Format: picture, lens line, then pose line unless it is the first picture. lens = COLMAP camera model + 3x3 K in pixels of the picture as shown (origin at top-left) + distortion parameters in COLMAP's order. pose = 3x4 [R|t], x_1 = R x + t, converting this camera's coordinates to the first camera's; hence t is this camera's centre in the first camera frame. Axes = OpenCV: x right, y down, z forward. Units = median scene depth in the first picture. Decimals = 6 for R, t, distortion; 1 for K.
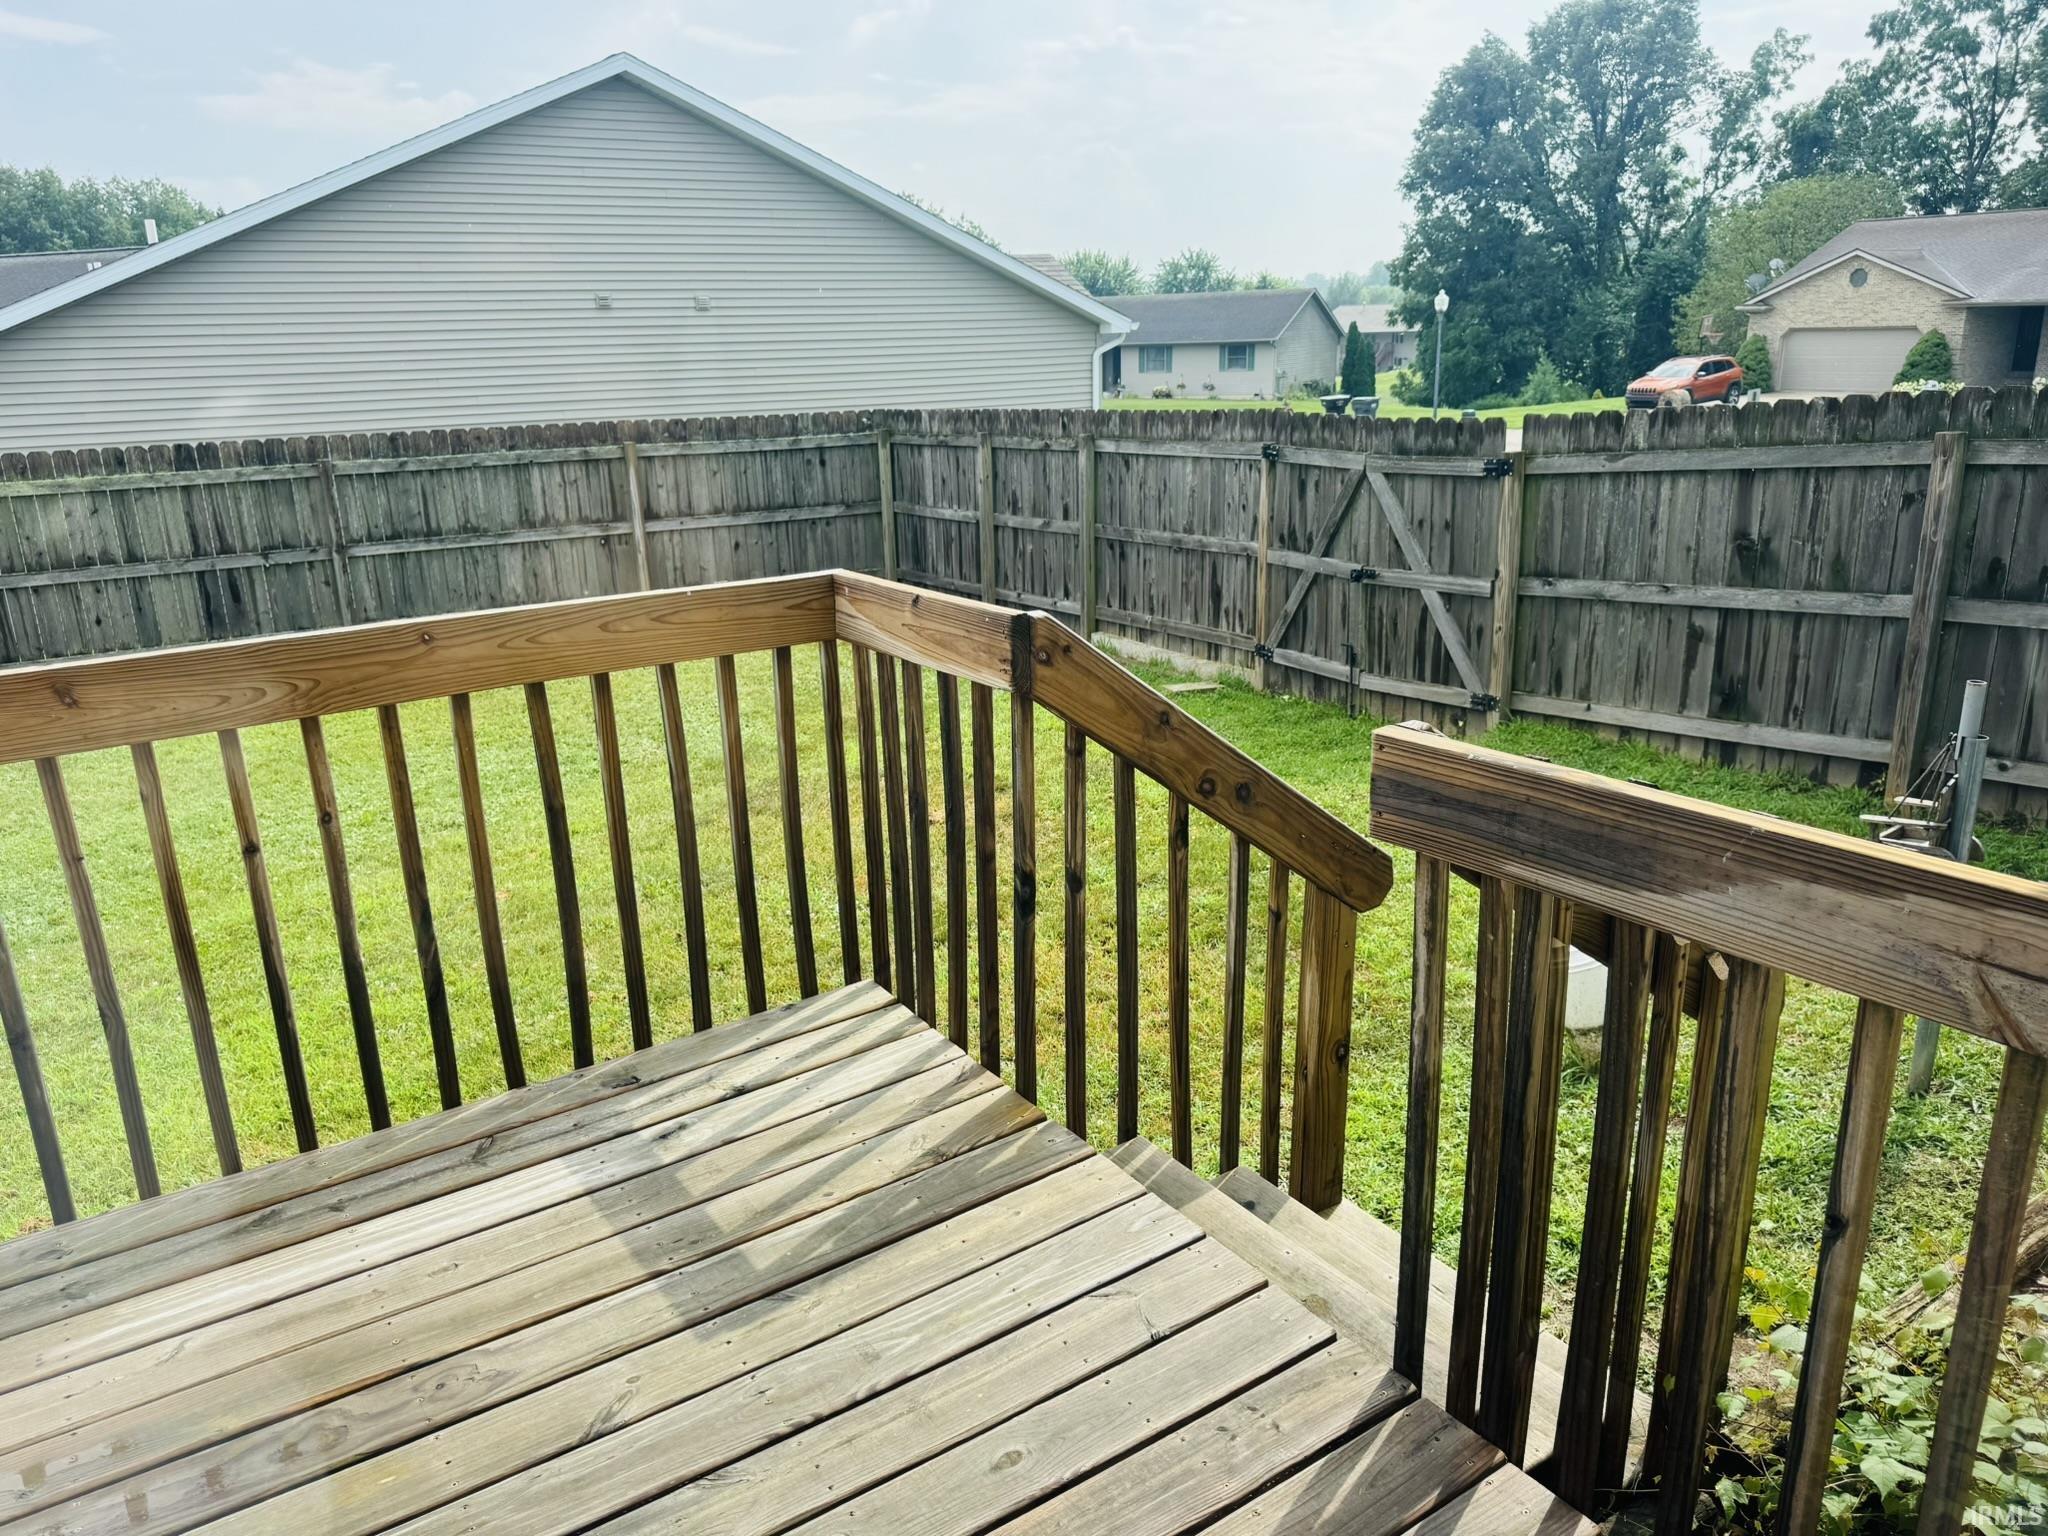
lens RADIAL K [[1436.5, 0, 1018.9], [0, 1436.5, 789.3], [0, 0, 1]] dist [0.065960, -0.091458]
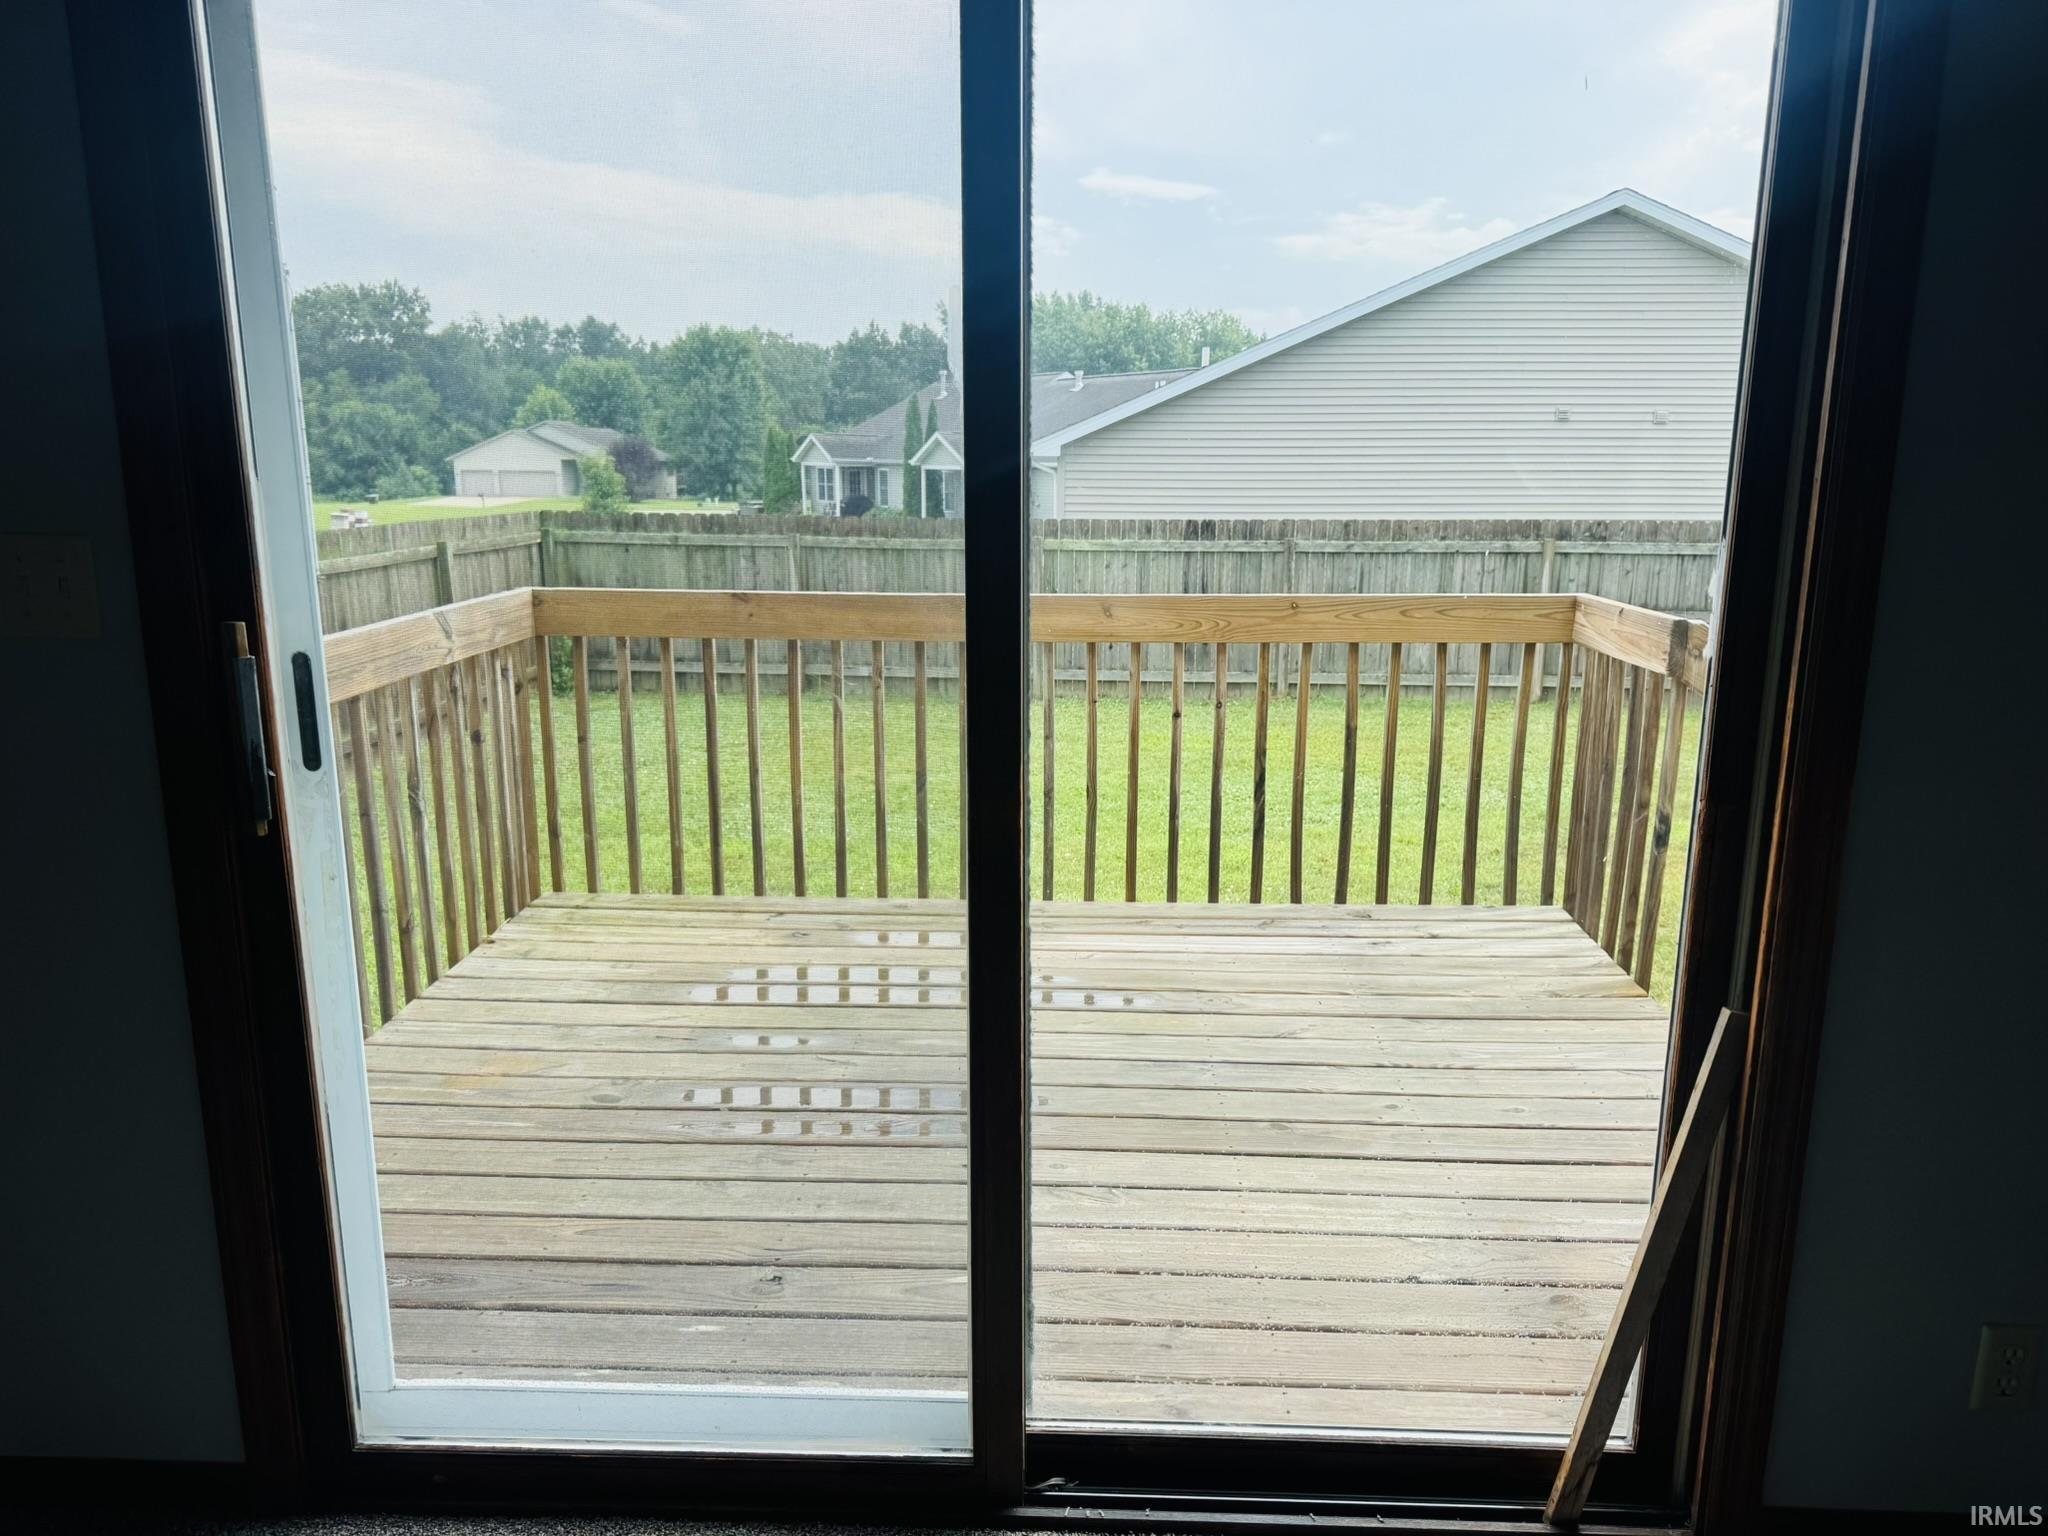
lens RADIAL K [[1432.1, 0, 1028.2], [0, 1432.1, 783.5], [0, 0, 1]] dist [0.069166, -0.097187]
pose [[0.809968, 0.156742, -0.565141, 0.063565], [-0.199043, 0.979898, -0.013497, 0.037675], [0.551665, 0.123419, 0.824884, -0.103175]]
